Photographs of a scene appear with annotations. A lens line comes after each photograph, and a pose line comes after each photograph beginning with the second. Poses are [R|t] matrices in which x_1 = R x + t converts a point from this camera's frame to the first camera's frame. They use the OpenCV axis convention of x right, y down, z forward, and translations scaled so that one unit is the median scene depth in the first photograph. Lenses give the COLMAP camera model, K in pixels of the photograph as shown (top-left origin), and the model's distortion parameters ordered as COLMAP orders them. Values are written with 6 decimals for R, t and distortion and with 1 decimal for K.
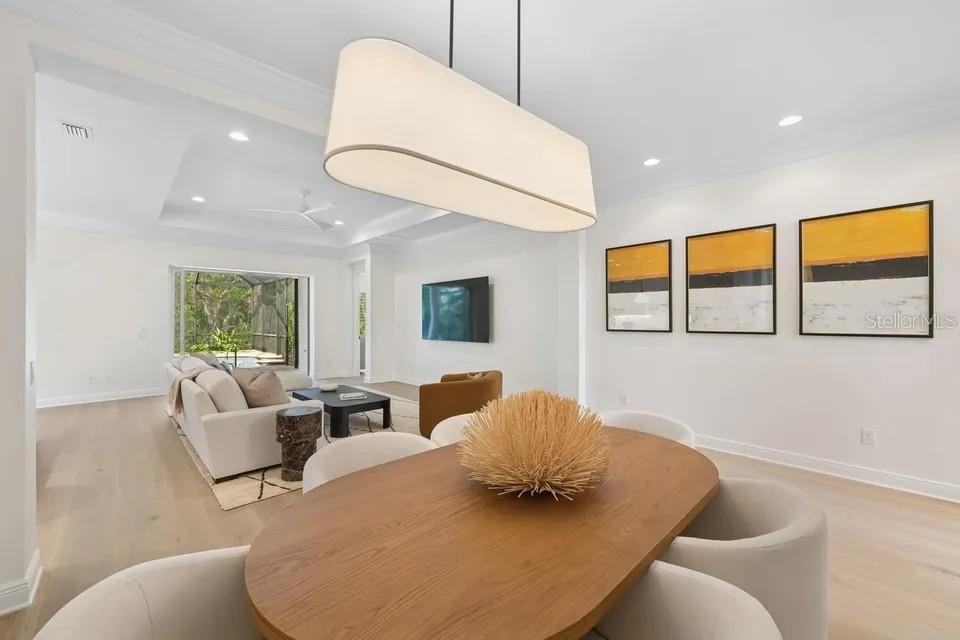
lens RADIAL K [[392.3, 0, 480.0], [0, 392.3, 320.0], [0, 0, 1]] dist [-0.000701, 0.000013]
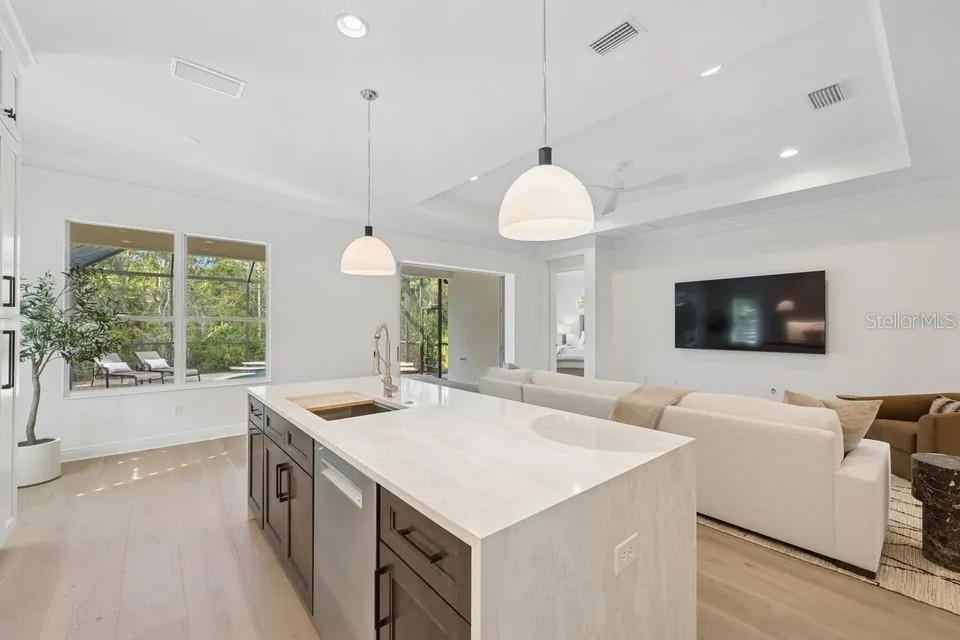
lens RADIAL K [[394.5, 0, 481.0], [0, 394.5, 323.7], [0, 0, 1]] dist [0.001292, 0.000287]
pose [[0.998985, 0.000868, -0.045040, -0.326026], [-0.001042, 0.999992, -0.003857, 0.000326], [0.045037, 0.003900, 0.998978, 0.084545]]
